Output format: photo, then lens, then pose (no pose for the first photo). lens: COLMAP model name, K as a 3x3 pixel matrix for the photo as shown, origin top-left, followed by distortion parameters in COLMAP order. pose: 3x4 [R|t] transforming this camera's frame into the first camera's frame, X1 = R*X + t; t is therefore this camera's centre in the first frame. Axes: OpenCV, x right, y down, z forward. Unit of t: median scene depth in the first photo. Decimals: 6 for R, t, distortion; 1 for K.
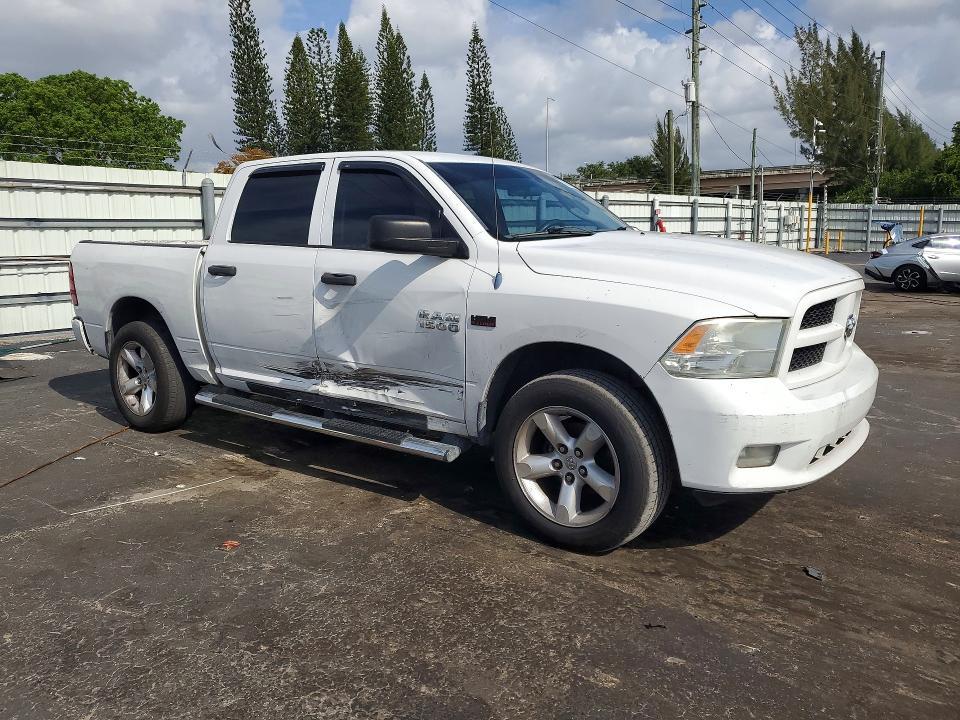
lens RADIAL K [[767.7, 0, 457.6], [0, 767.7, 361.1], [0, 0, 1]] dist [0.012895, 0.003184]
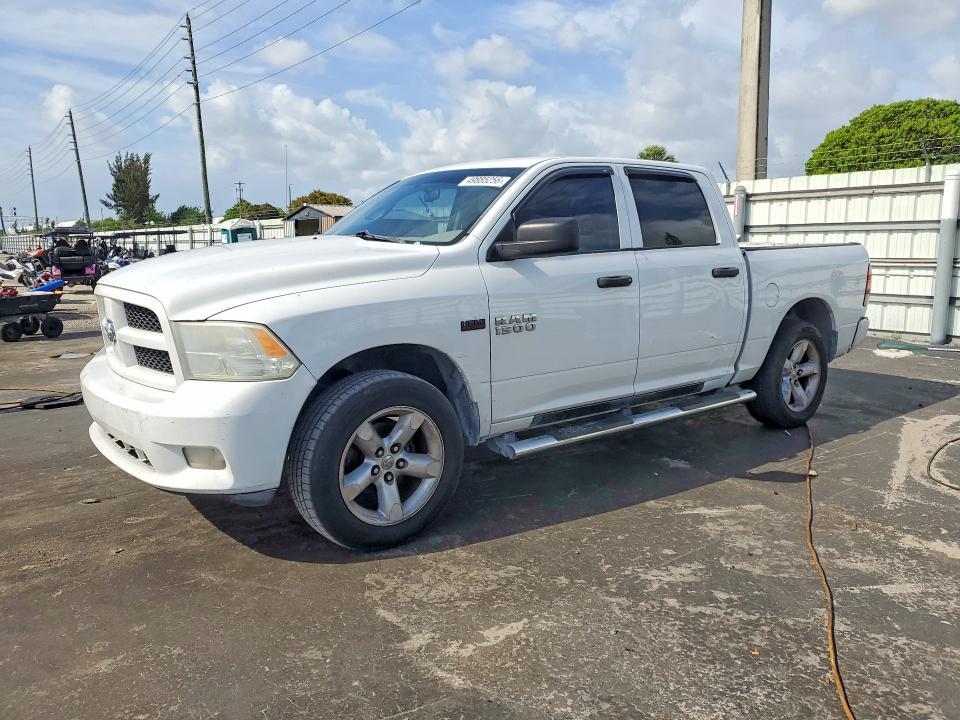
lens RADIAL K [[734.6, 0, 504.6], [0, 734.6, 361.4], [0, 0, 1]] dist [0.048287, -0.002021]
pose [[-0.222604, 0.170658, -0.959856, 0.837495], [-0.162356, 0.964321, 0.209105, -0.188274], [0.961295, 0.202386, -0.186955, 1.054225]]
